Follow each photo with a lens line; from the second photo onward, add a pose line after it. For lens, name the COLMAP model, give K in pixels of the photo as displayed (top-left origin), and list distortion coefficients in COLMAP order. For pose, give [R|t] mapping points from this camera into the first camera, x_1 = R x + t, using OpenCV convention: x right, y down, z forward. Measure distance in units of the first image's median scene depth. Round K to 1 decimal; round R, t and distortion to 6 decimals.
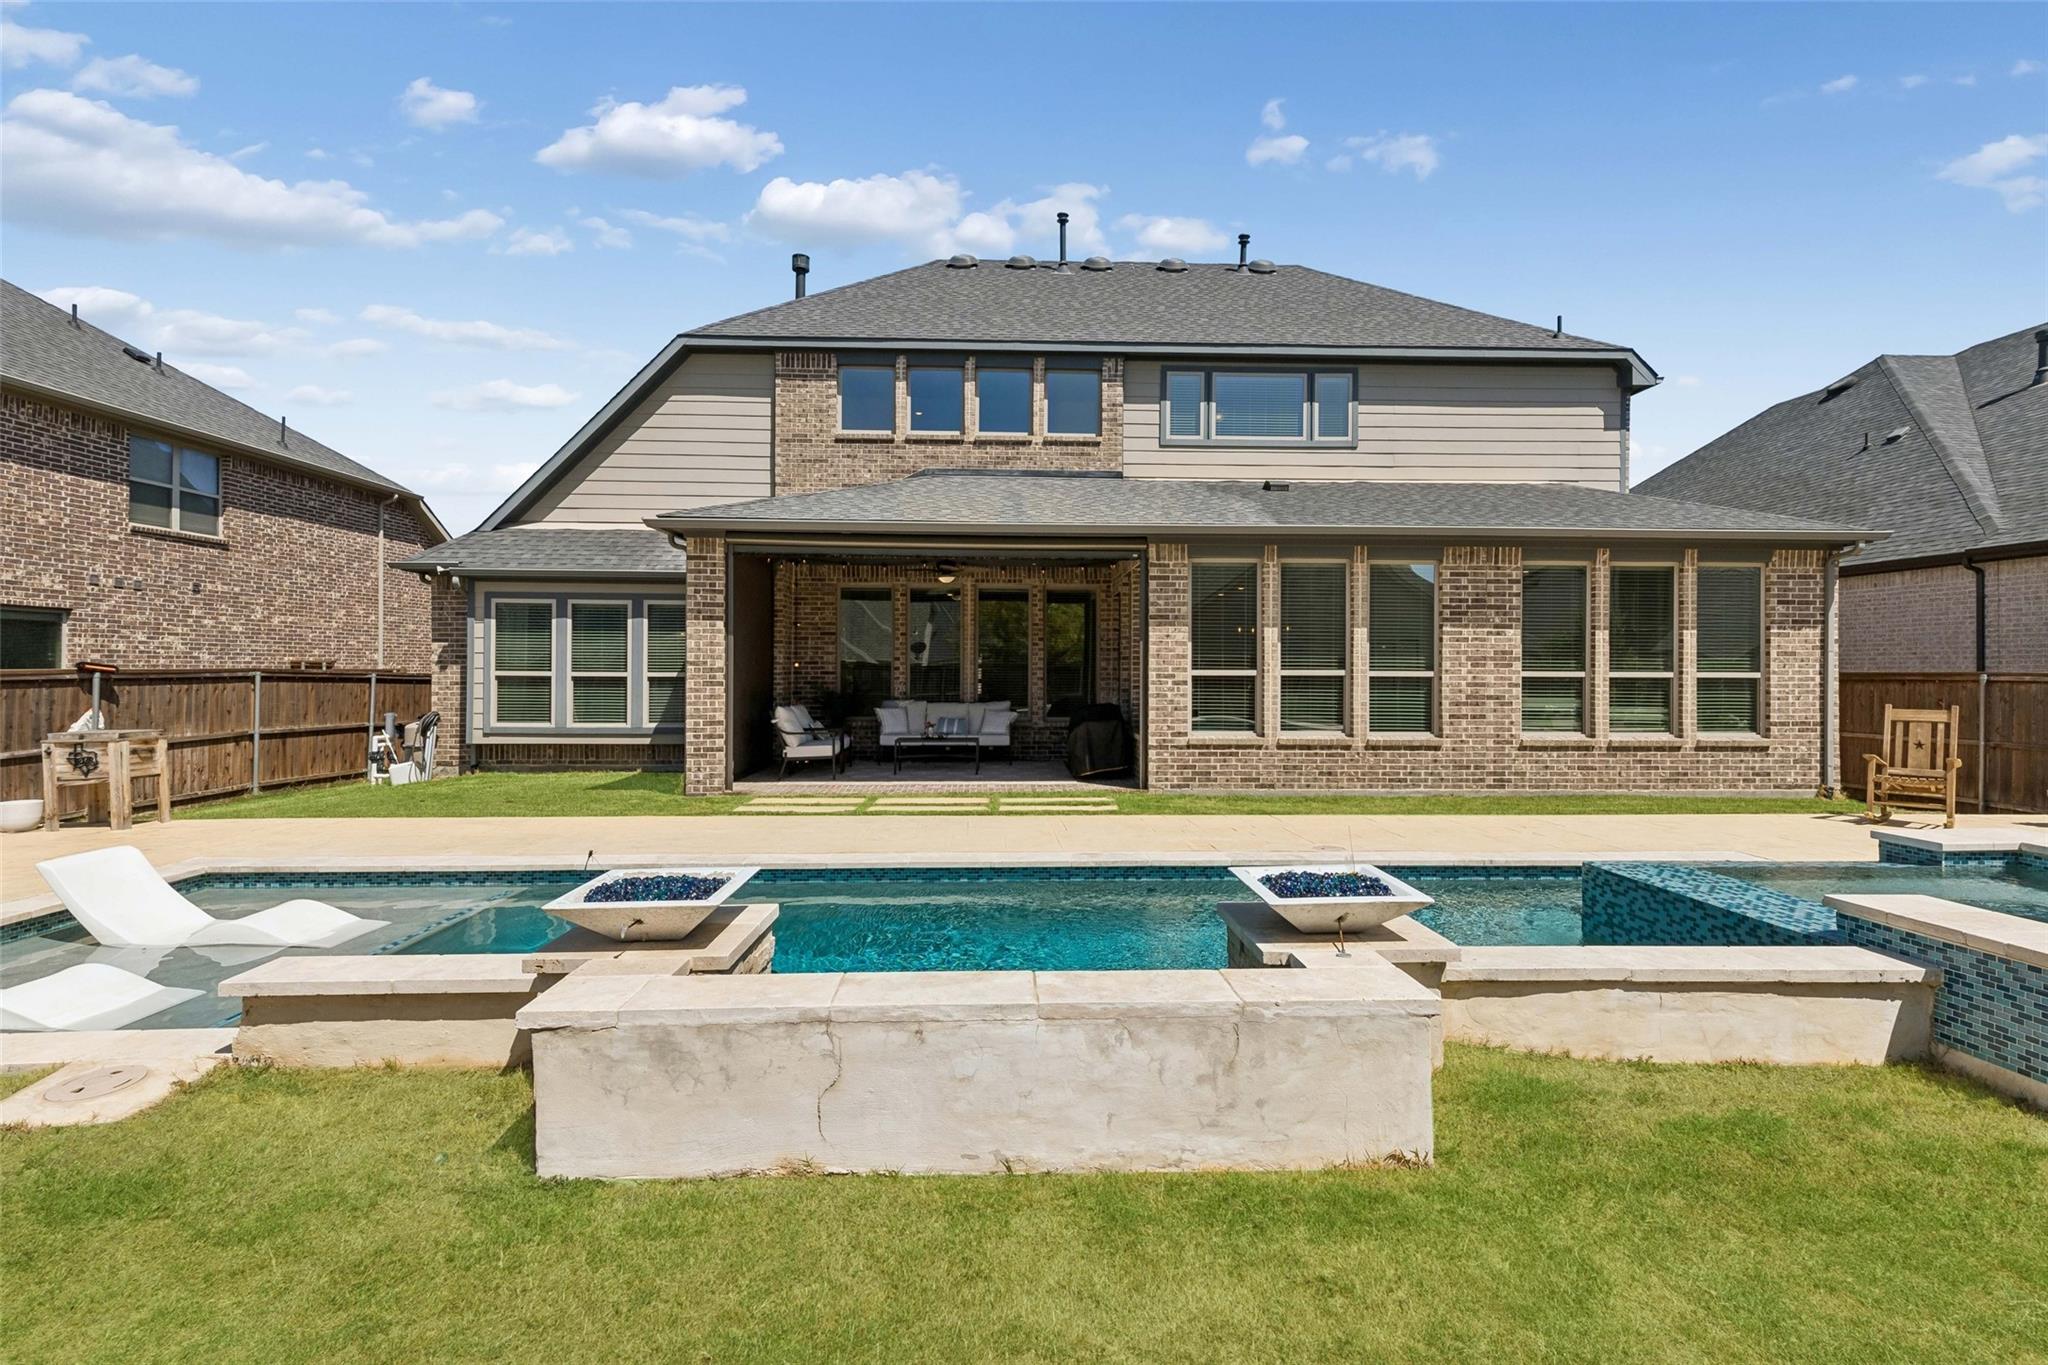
lens RADIAL K [[951.4, 0, 1025.4], [0, 951.4, 673.7], [0, 0, 1]] dist [0.014711, -0.000144]
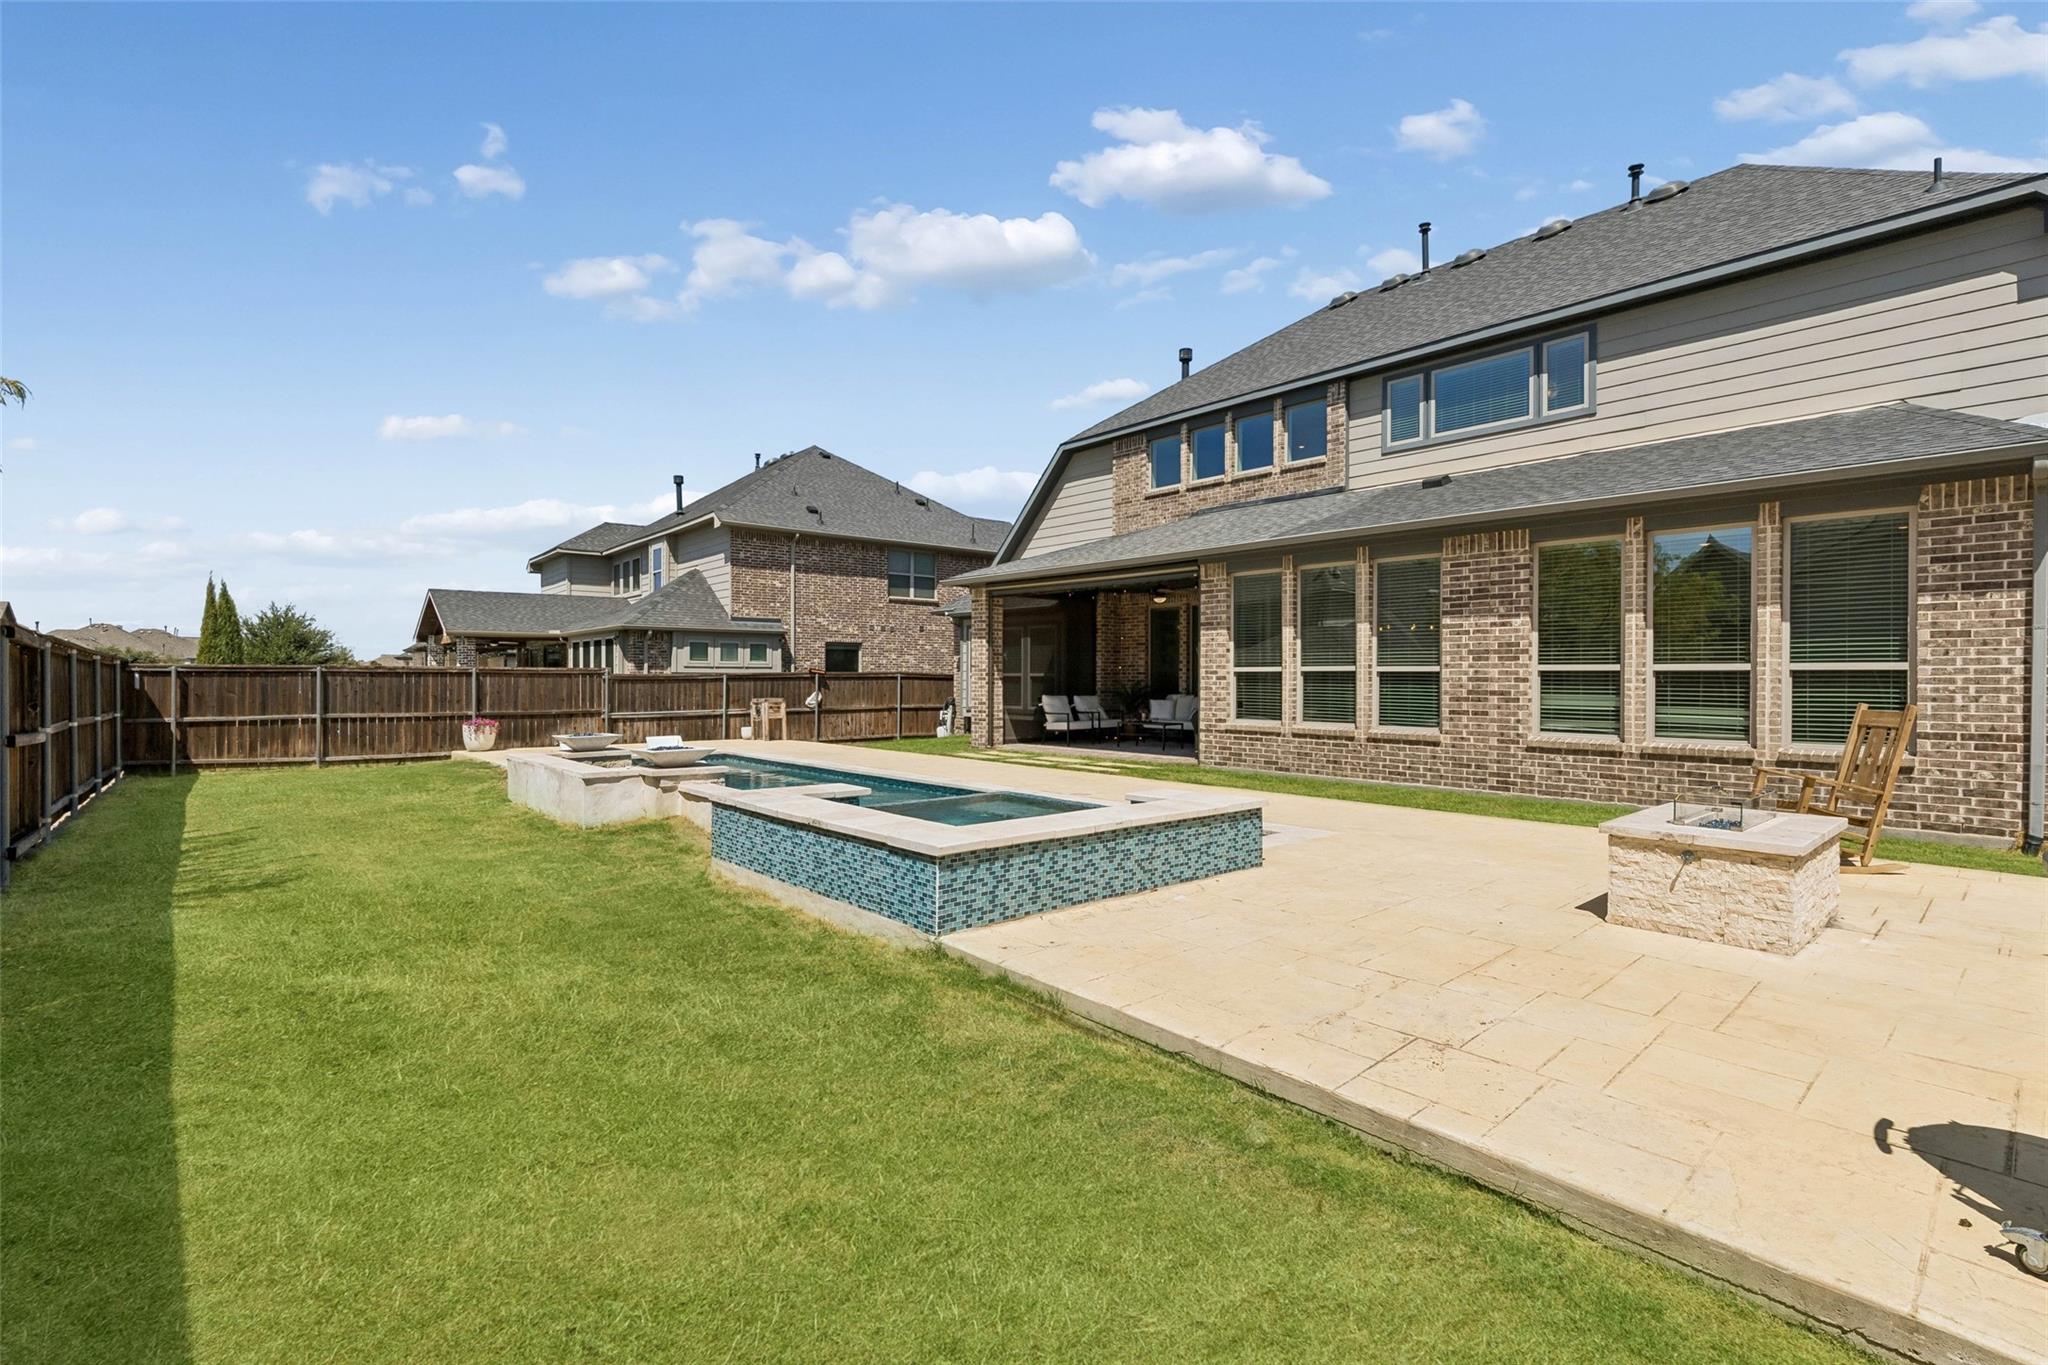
lens RADIAL K [[930.8, 0, 1024.0], [0, 930.8, 682.5], [0, 0, 1]] dist [0.012077, -0.000393]
pose [[0.630944, 0.002292, -0.775825, 0.785649], [-0.003370, 0.999994, 0.000214, 0.013831], [0.775821, 0.002479, 0.630948, 0.056230]]
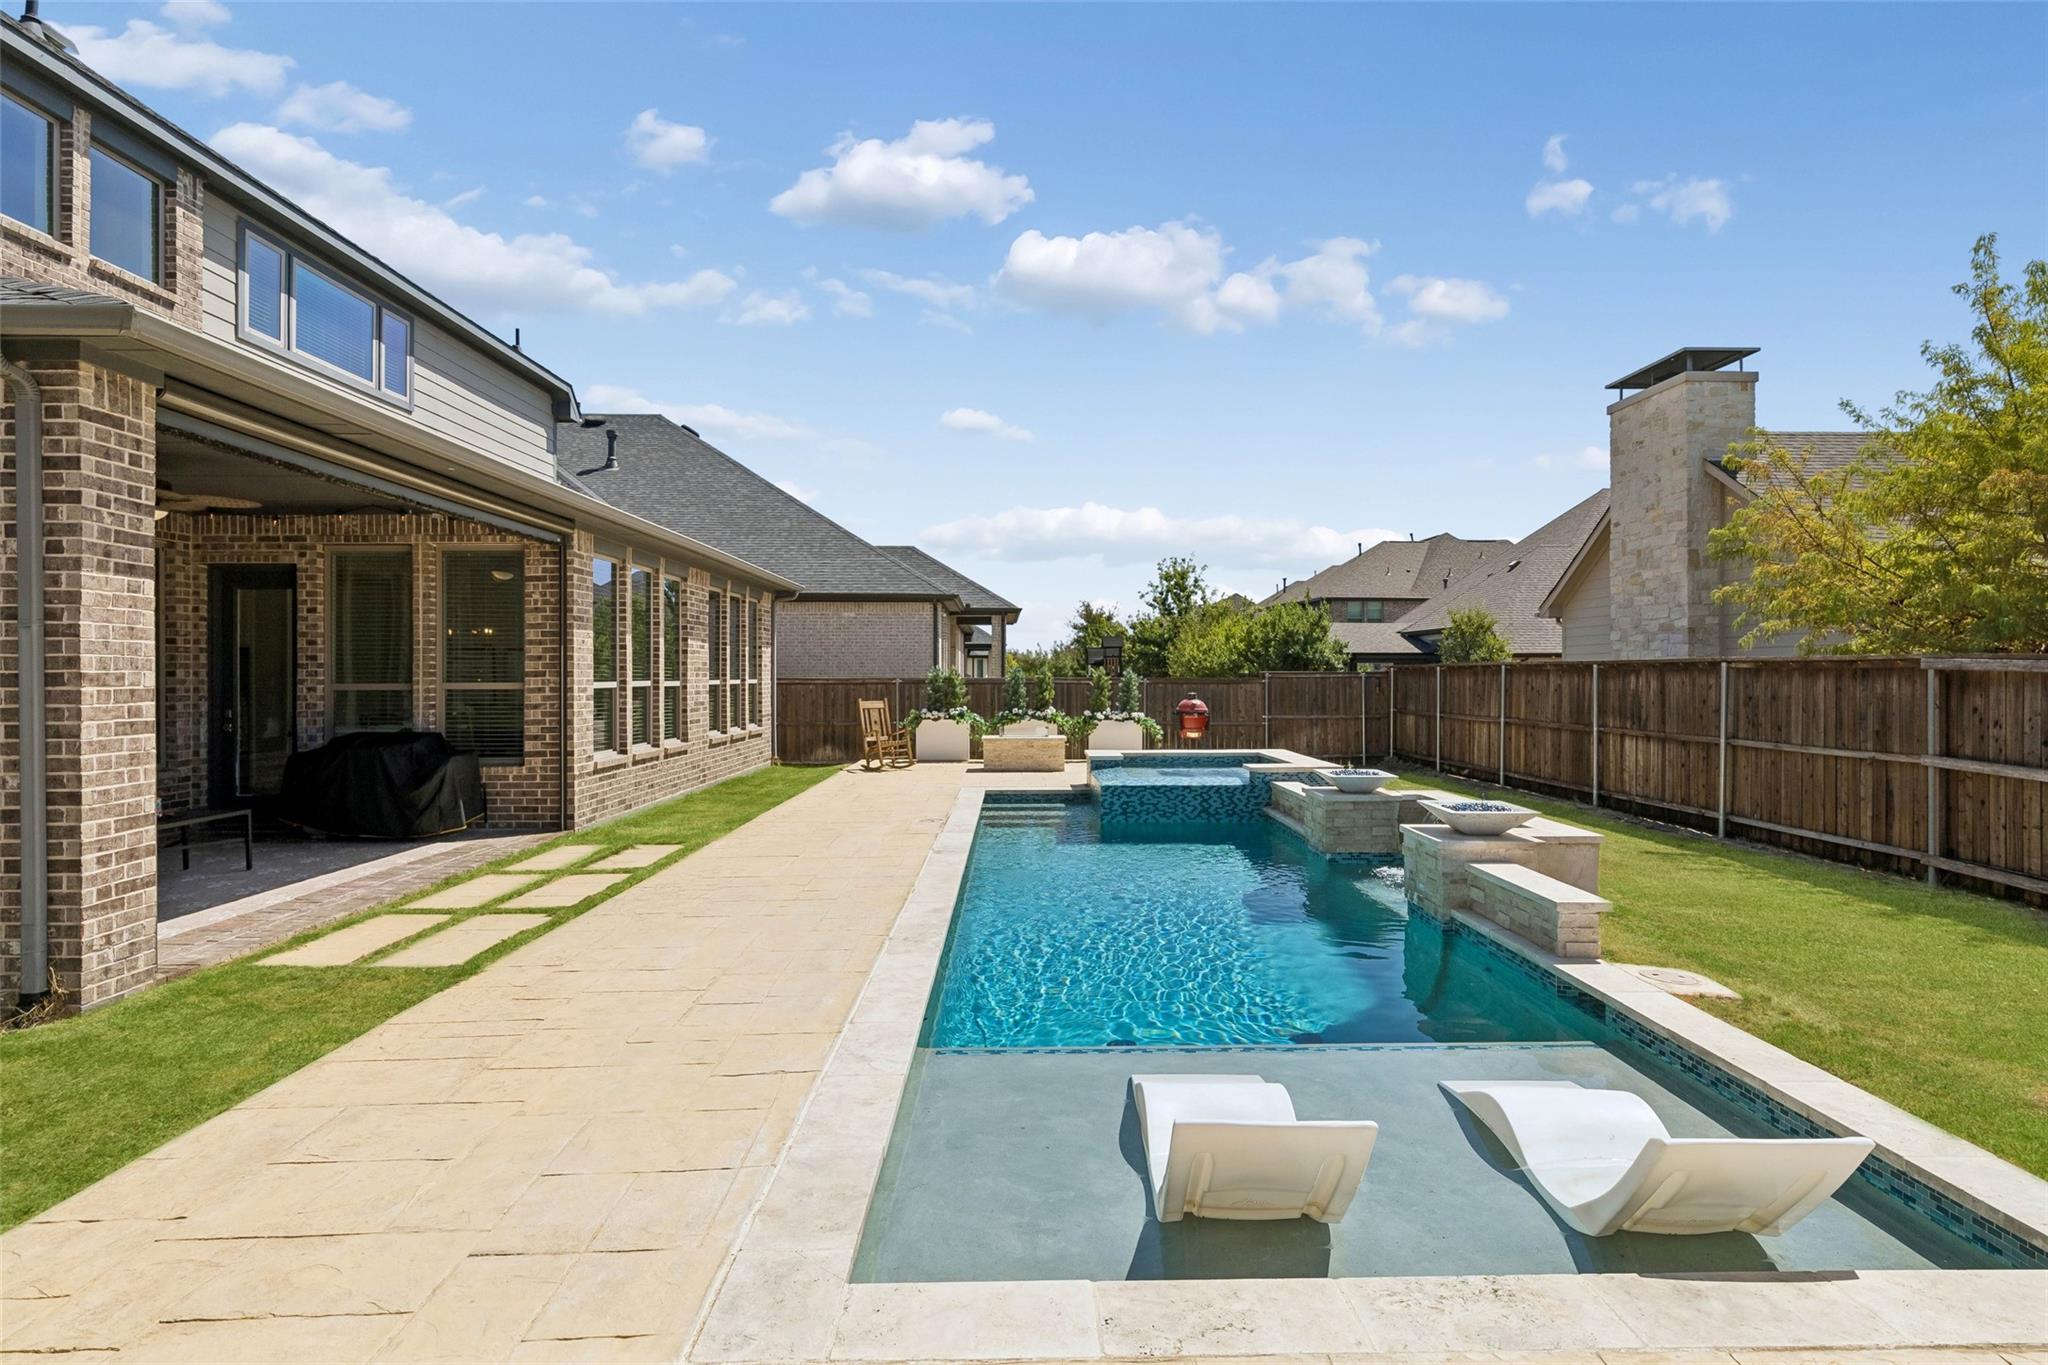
lens RADIAL K [[1057.0, 0, 1057.4], [0, 1057.0, 679.5], [0, 0, 1]] dist [0.001487, 0.000431]
pose [[0.002373, -0.009175, 0.999955, -0.665246], [0.005104, 0.999945, 0.009163, -0.010835], [-0.999984, 0.005082, 0.002420, 0.499583]]
